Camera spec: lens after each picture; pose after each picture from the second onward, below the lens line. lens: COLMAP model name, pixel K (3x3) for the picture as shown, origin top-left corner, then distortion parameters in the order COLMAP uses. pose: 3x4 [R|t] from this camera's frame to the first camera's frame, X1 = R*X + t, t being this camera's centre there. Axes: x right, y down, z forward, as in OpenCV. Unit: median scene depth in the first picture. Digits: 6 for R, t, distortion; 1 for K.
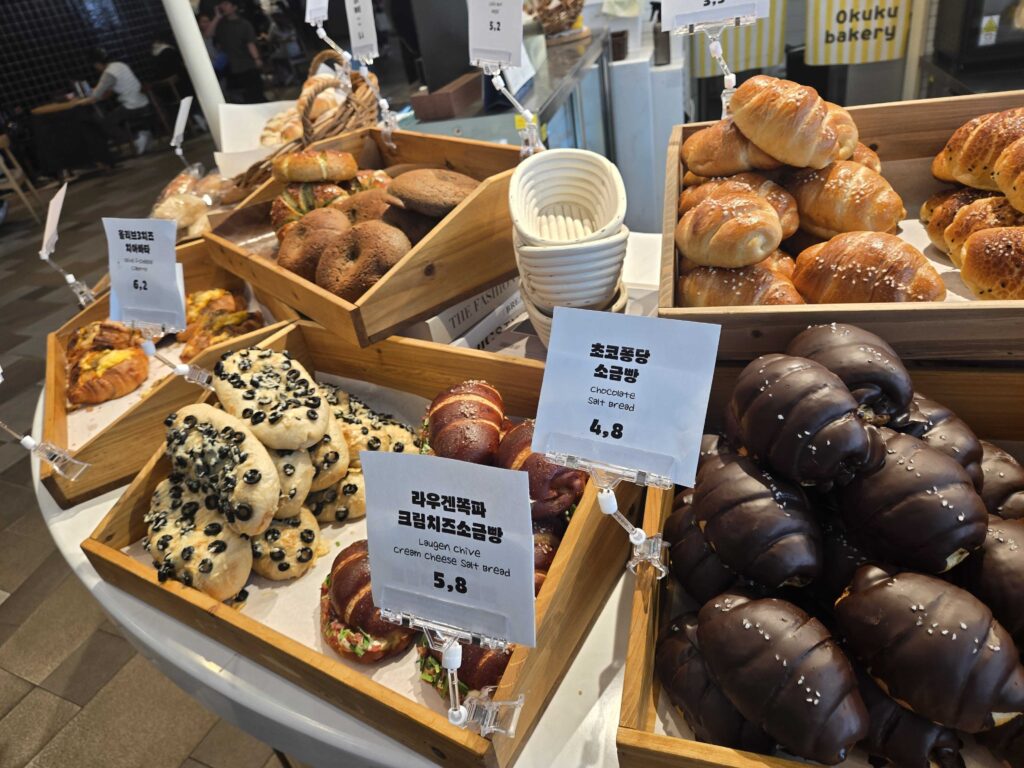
lens RADIAL K [[697.4, 0, 512.0], [0, 697.4, 384.0], [0, 0, 1]] dist [0.055455, -0.061976]
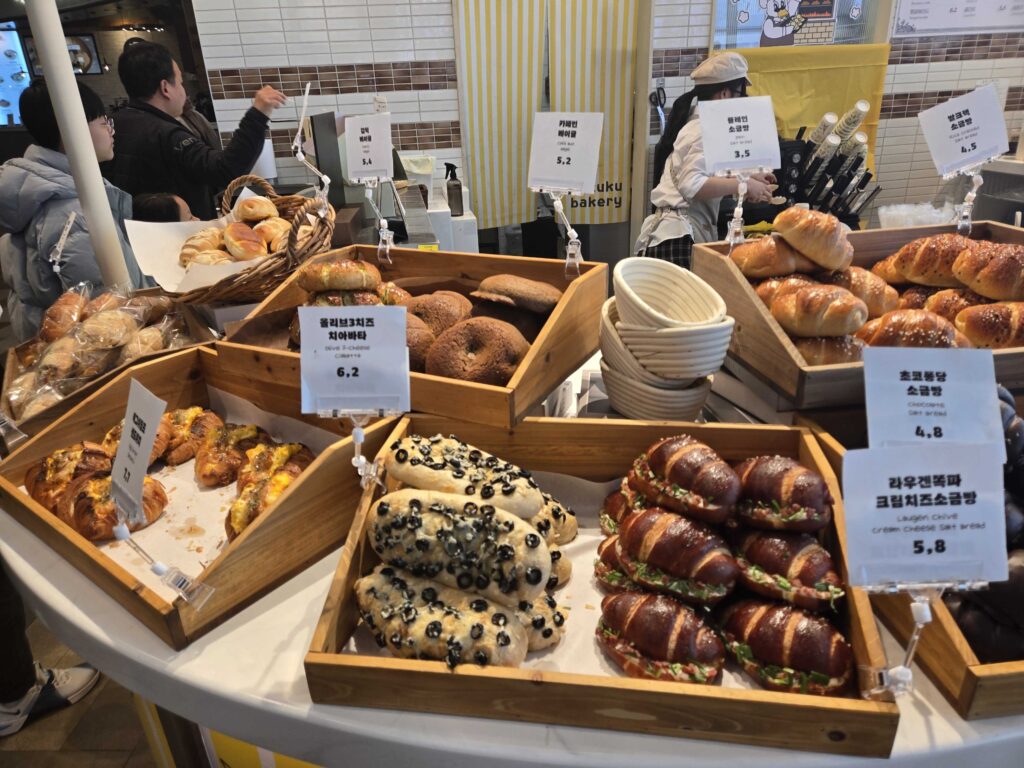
lens RADIAL K [[684.0, 0, 509.1], [0, 684.0, 393.2], [0, 0, 1]] dist [0.073394, -0.068636]
pose [[0.917953, -0.048098, 0.393762, -0.721265], [0.118838, 0.980377, -0.157286, 0.068053], [-0.378469, 0.191175, 0.905656, 0.053820]]
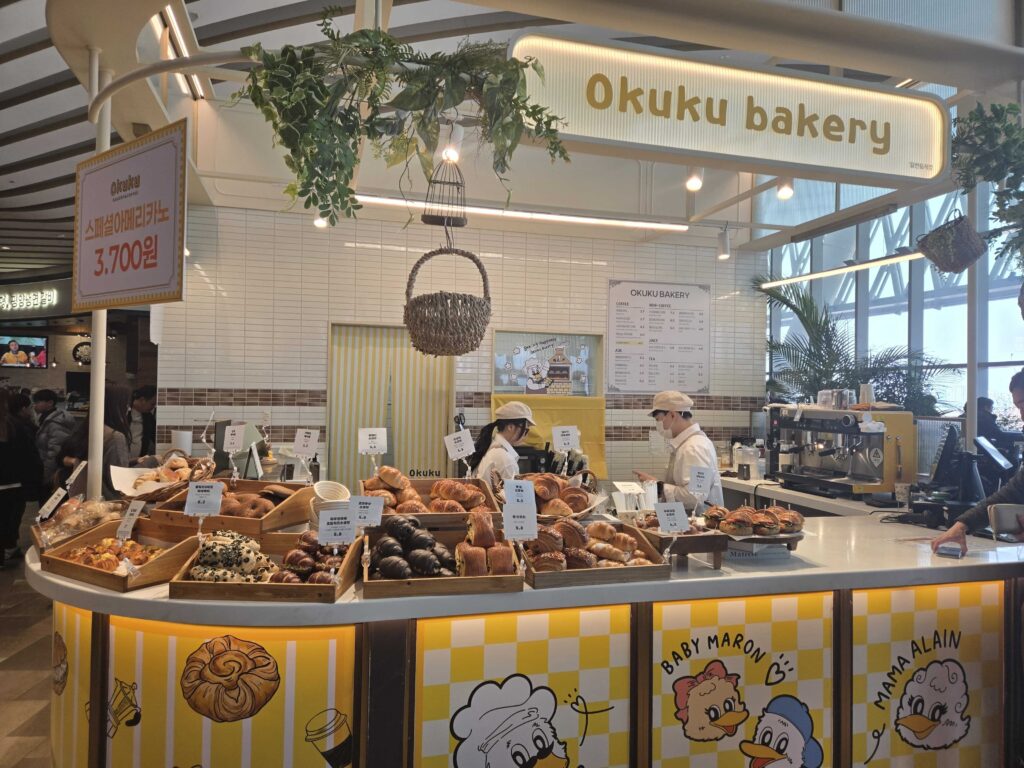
lens RADIAL K [[689.7, 0, 501.9], [0, 689.7, 383.6], [0, 0, 1]] dist [0.077590, -0.074094]
pose [[0.866195, 0.178548, 0.466718, -0.947055], [0.122738, 0.829356, -0.545072, 1.337352], [-0.484397, 0.529423, 0.696470, -2.191188]]
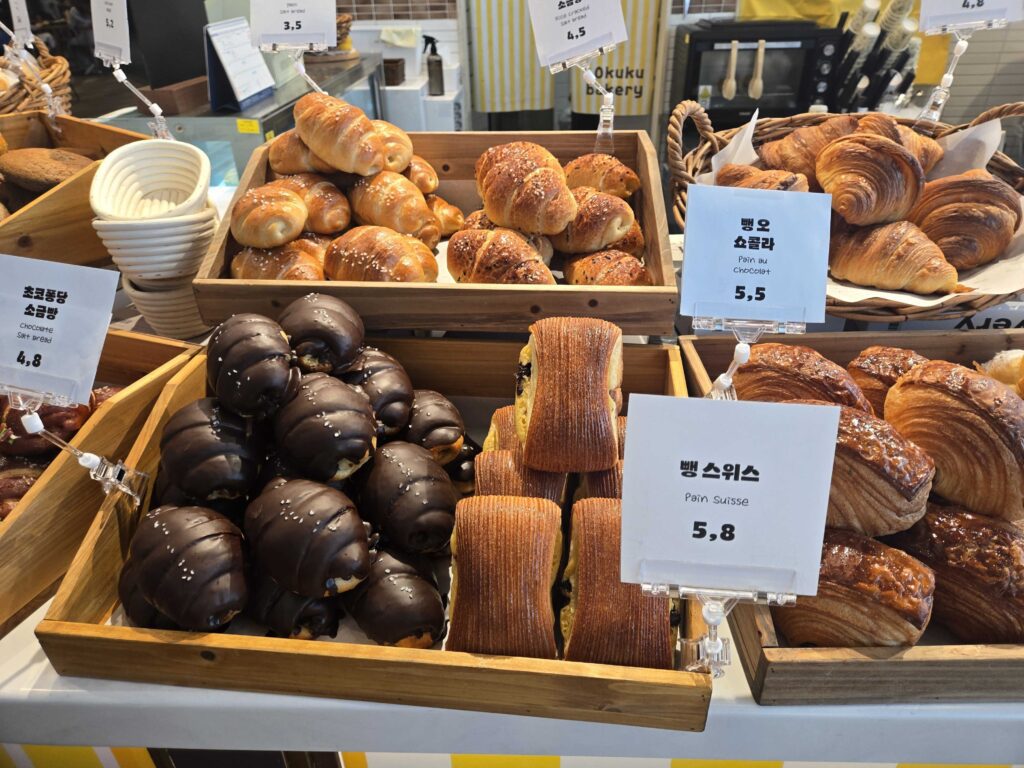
lens RADIAL K [[693.8, 0, 514.1], [0, 693.8, 379.8], [0, 0, 1]] dist [0.059123, -0.064936]
pose [[0.972917, 0.022566, 0.230050, 0.417809], [-0.013871, 0.999129, -0.039345, 0.085864], [-0.230737, 0.035088, 0.972383, -0.204669]]
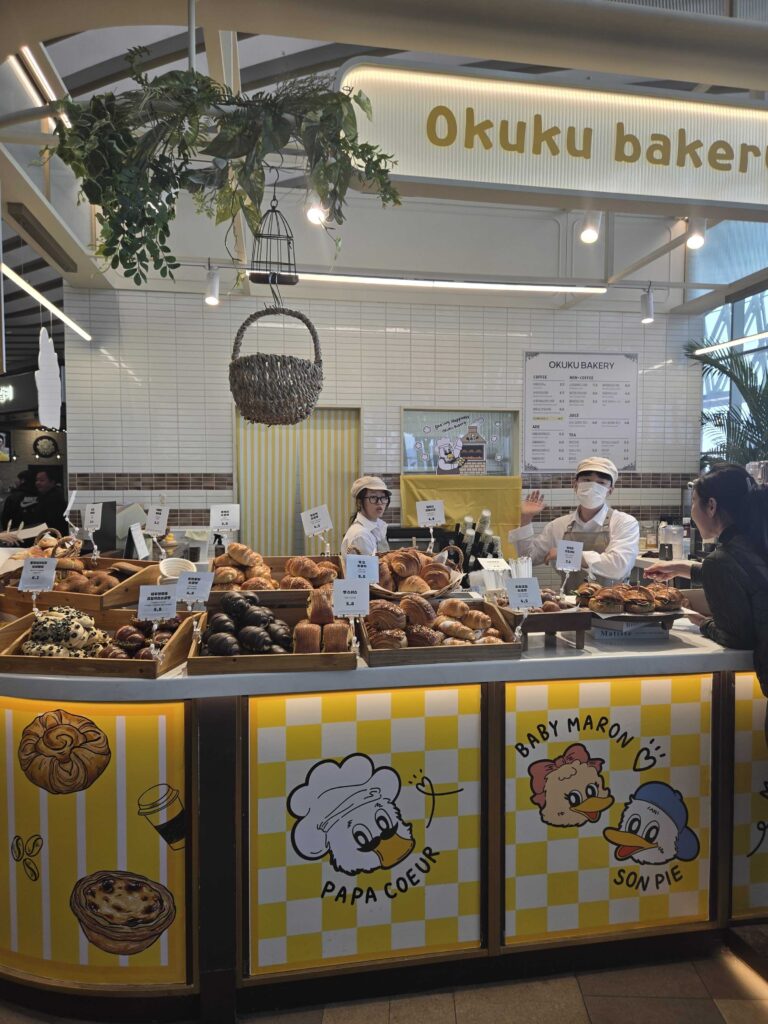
lens RADIAL K [[693.7, 0, 390.8], [0, 693.7, 512.5], [0, 0, 1]] dist [0.072556, -0.069901]
pose [[0.910610, 0.139728, 0.388928, -0.356103], [0.084188, 0.858654, -0.505594, 1.369318], [-0.404601, 0.493142, 0.770136, -2.265709]]
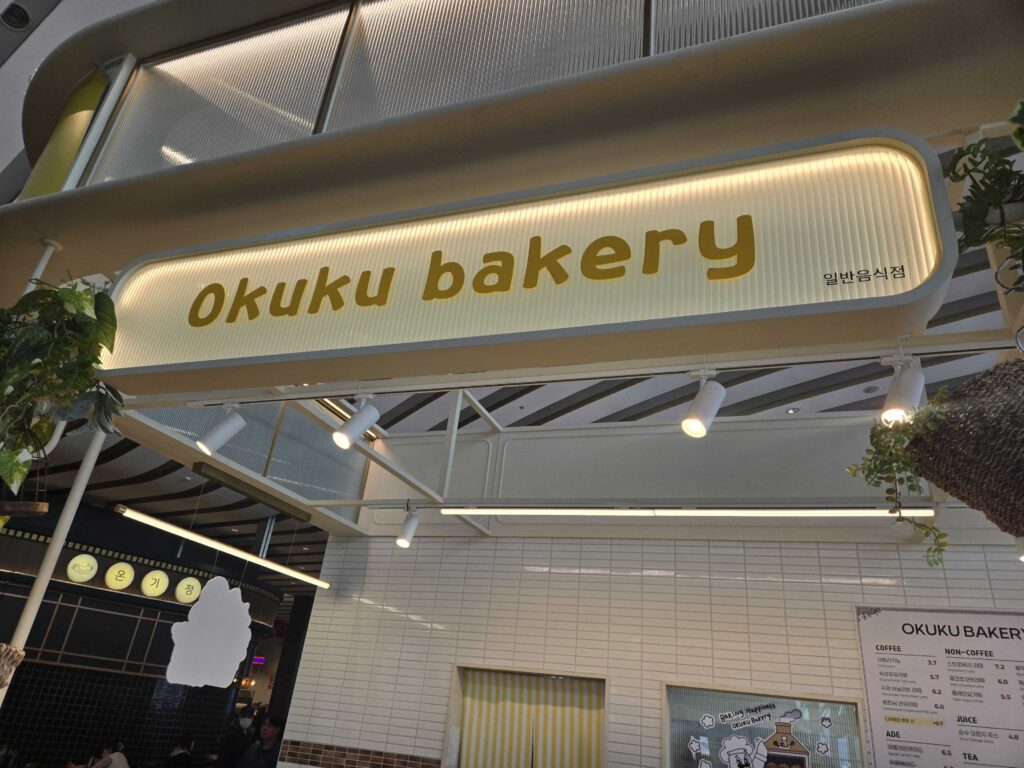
lens RADIAL K [[695.2, 0, 505.4], [0, 695.2, 386.3], [0, 0, 1]] dist [0.074865, -0.070430]
pose [[0.956740, 0.171712, -0.234870, 2.450364], [-0.290263, 0.508095, -0.810917, 0.084360], [-0.019908, 0.844011, 0.535956, -1.847406]]
